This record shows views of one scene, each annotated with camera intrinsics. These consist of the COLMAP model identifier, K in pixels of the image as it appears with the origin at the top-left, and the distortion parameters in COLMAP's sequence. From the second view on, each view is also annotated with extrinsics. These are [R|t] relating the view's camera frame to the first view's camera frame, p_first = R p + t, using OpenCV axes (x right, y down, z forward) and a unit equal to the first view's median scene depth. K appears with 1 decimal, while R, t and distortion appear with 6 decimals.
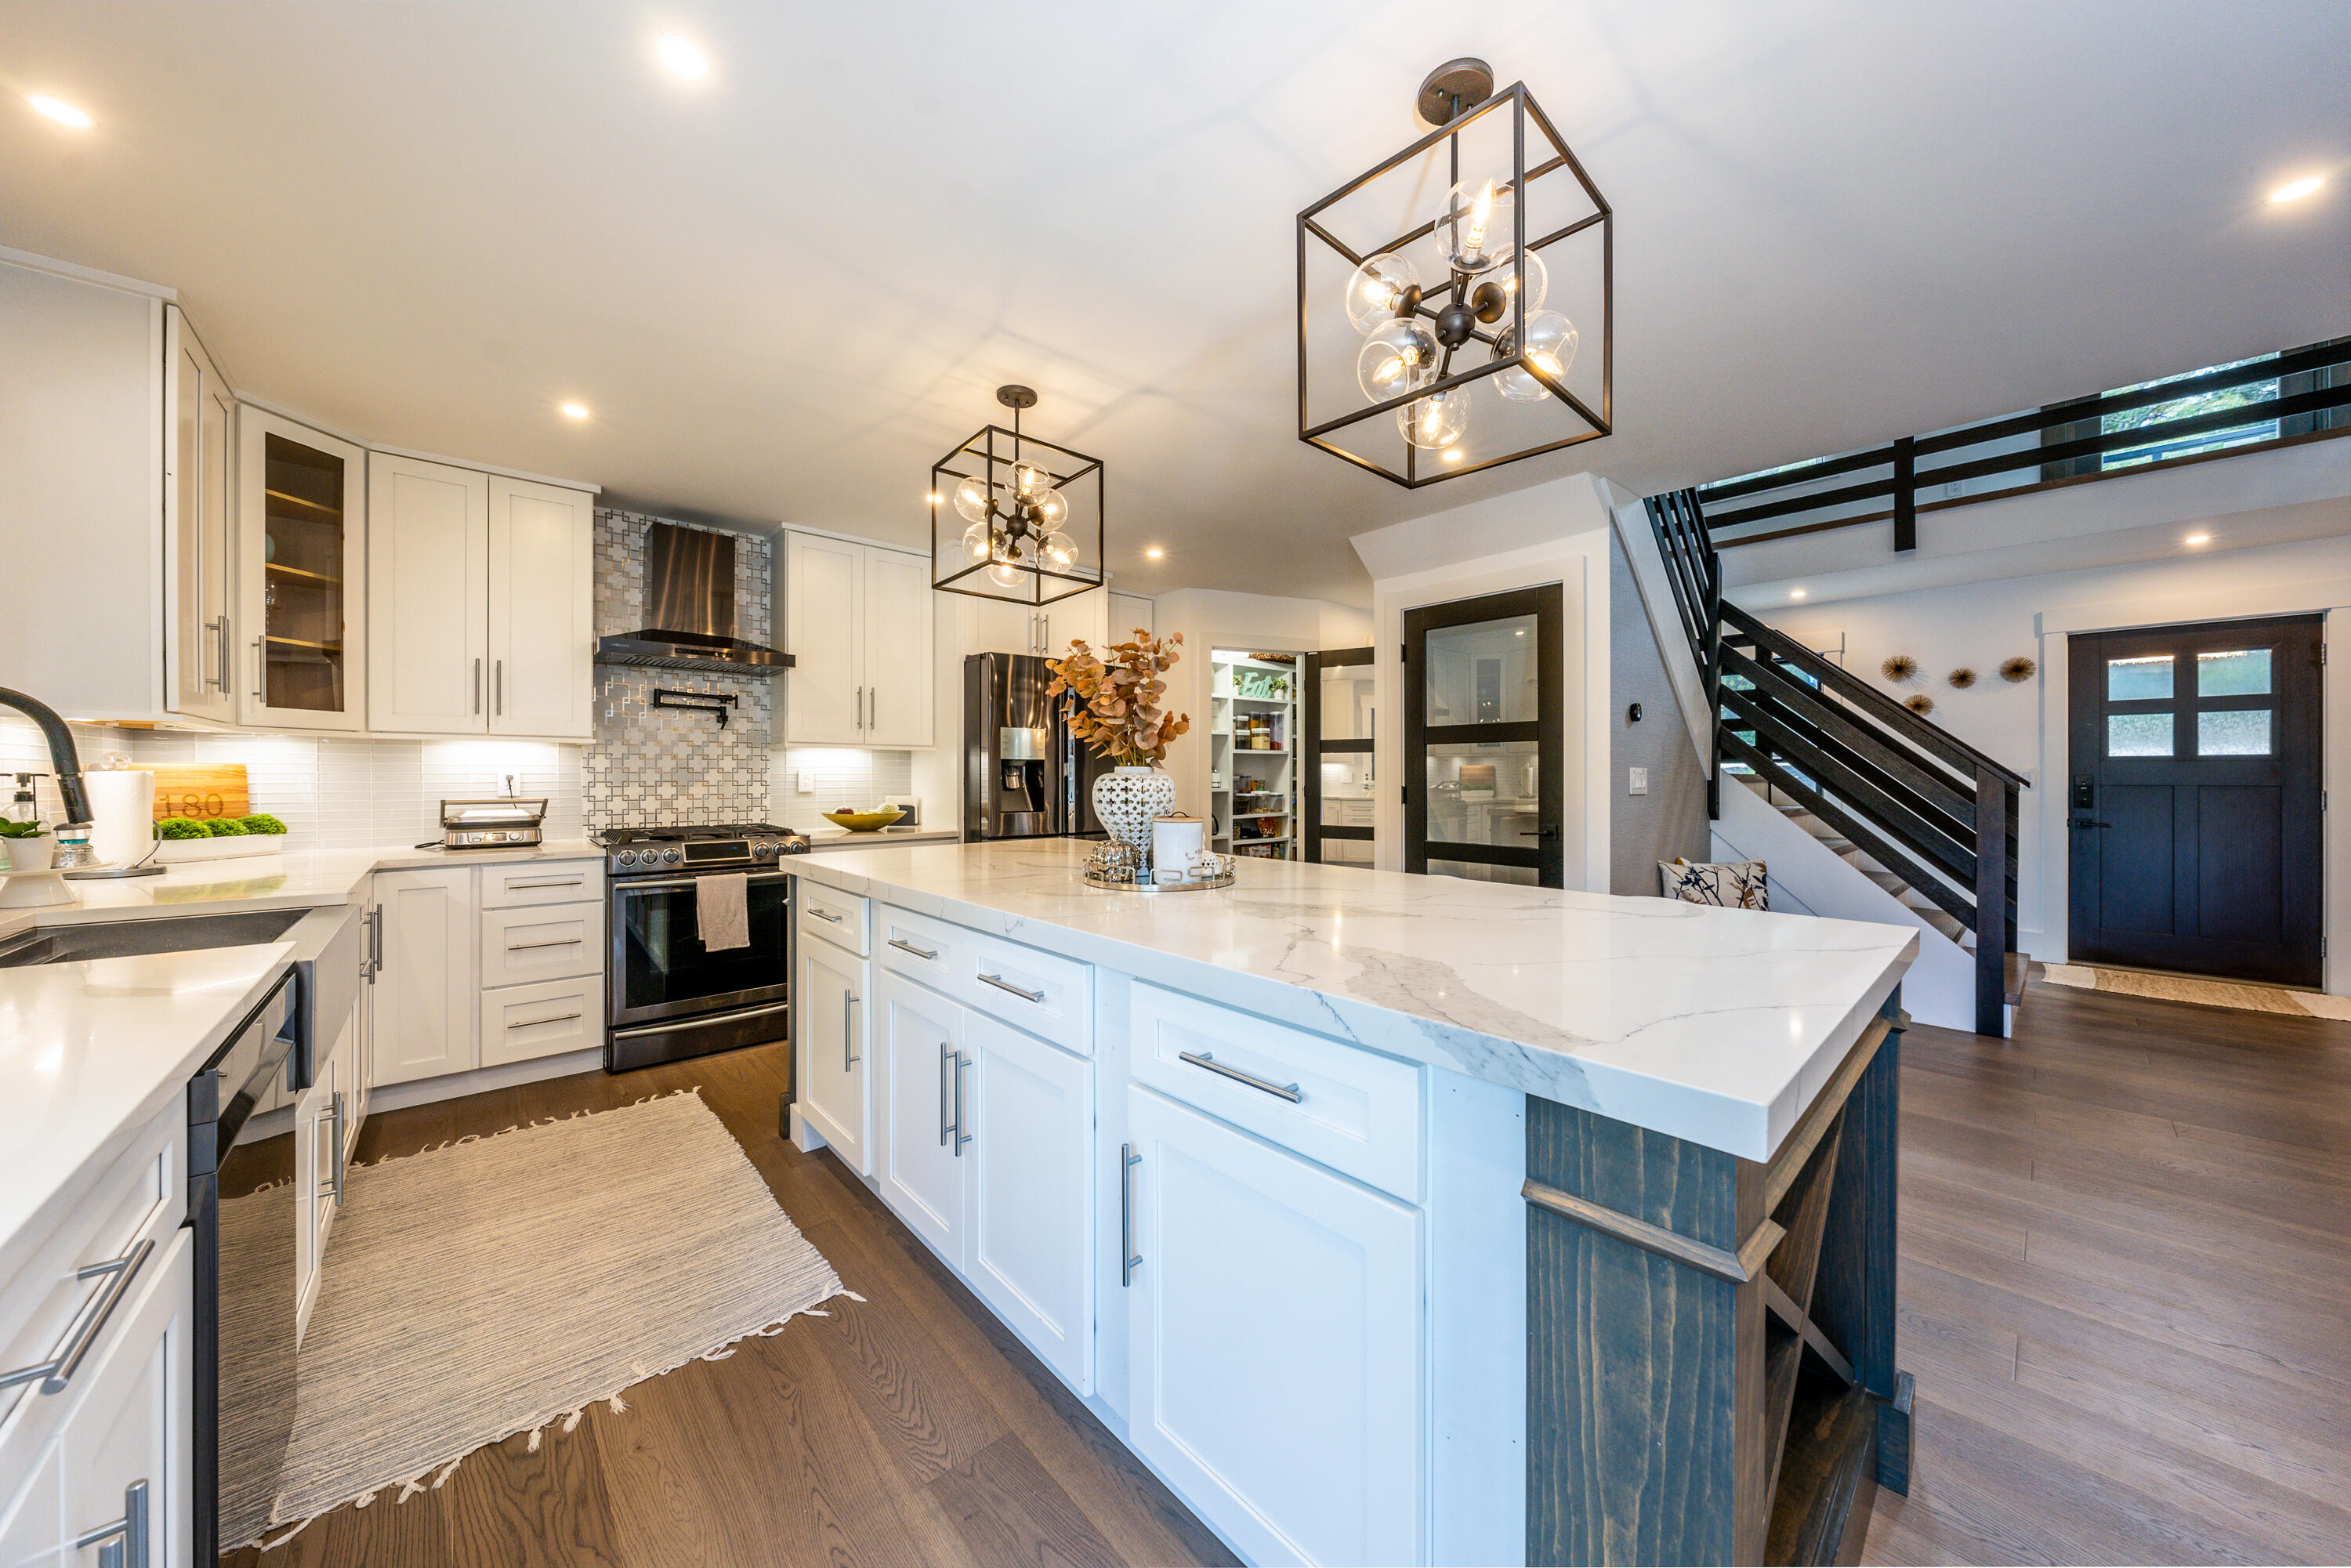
lens RADIAL K [[806.1, 0, 1164.9], [0, 806.1, 781.3], [0, 0, 1]] dist [0.001471, -0.000192]
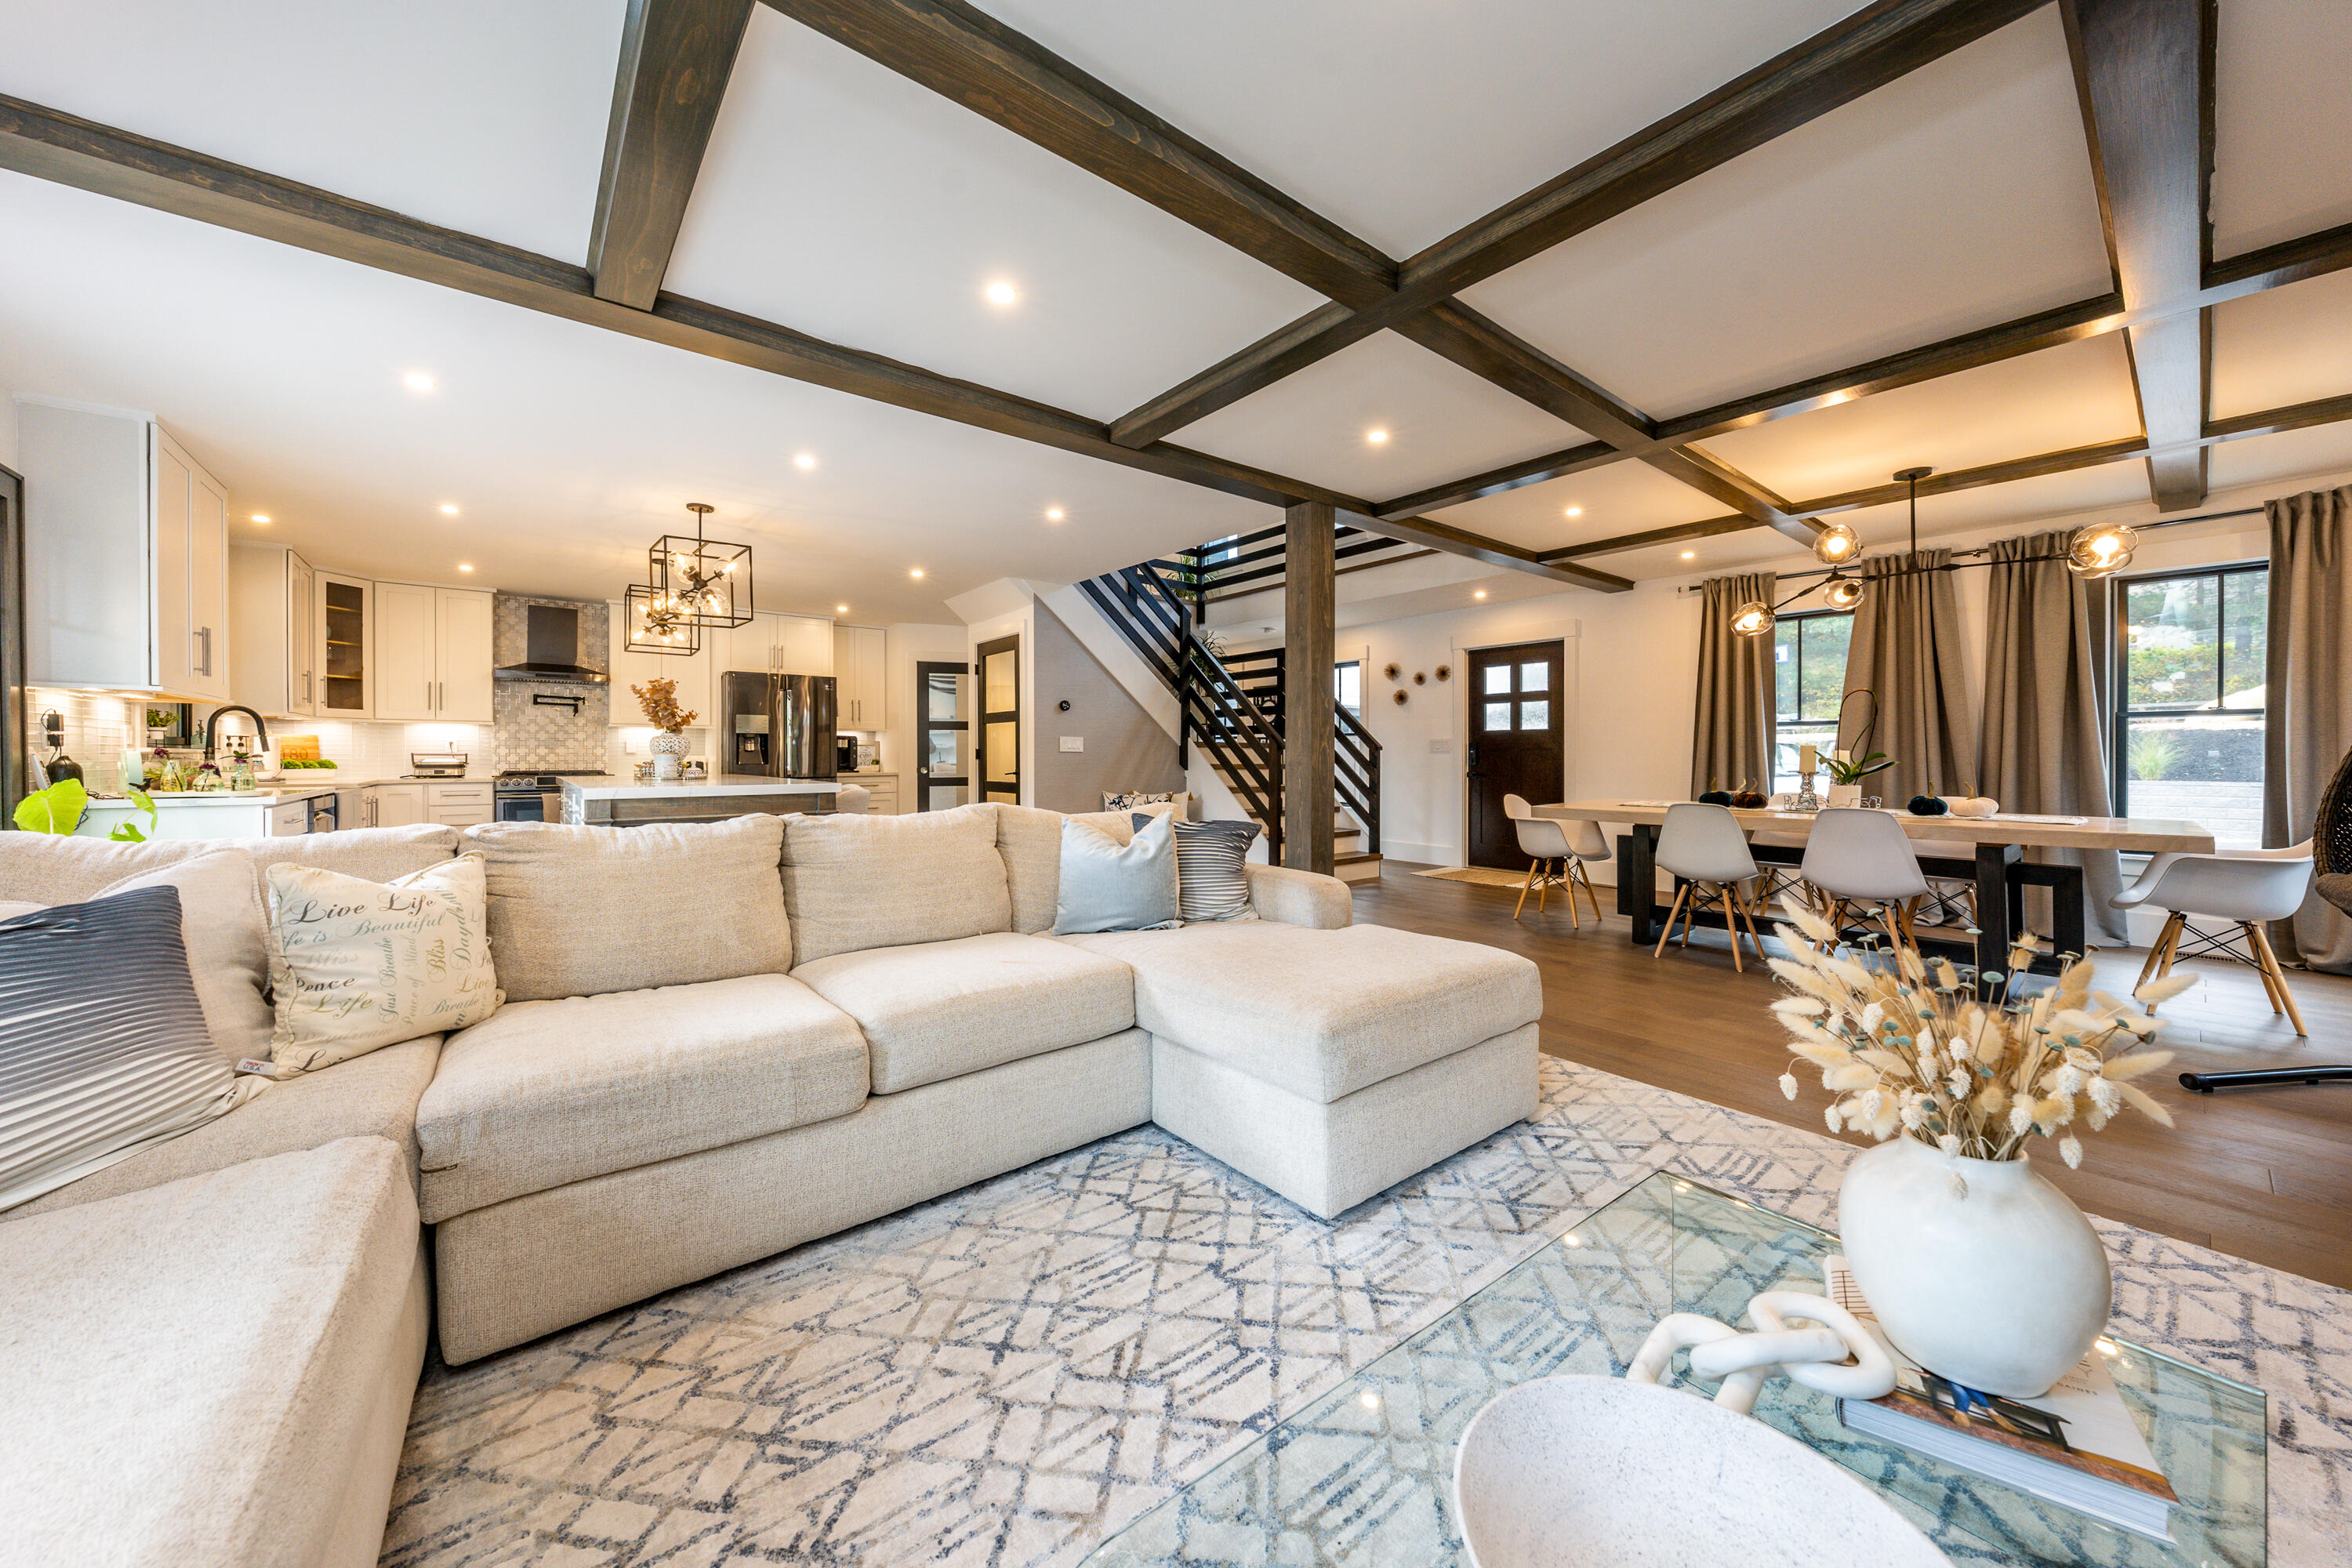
lens RADIAL K [[806.5, 0, 1162.7], [0, 806.5, 765.9], [0, 0, 1]] dist [0.001471, -0.000192]
pose [[0.999238, -0.000923, -0.039021, 0.812921], [0.001057, 0.999994, 0.003413, 0.039717], [0.039018, -0.003452, 0.999233, -0.723478]]
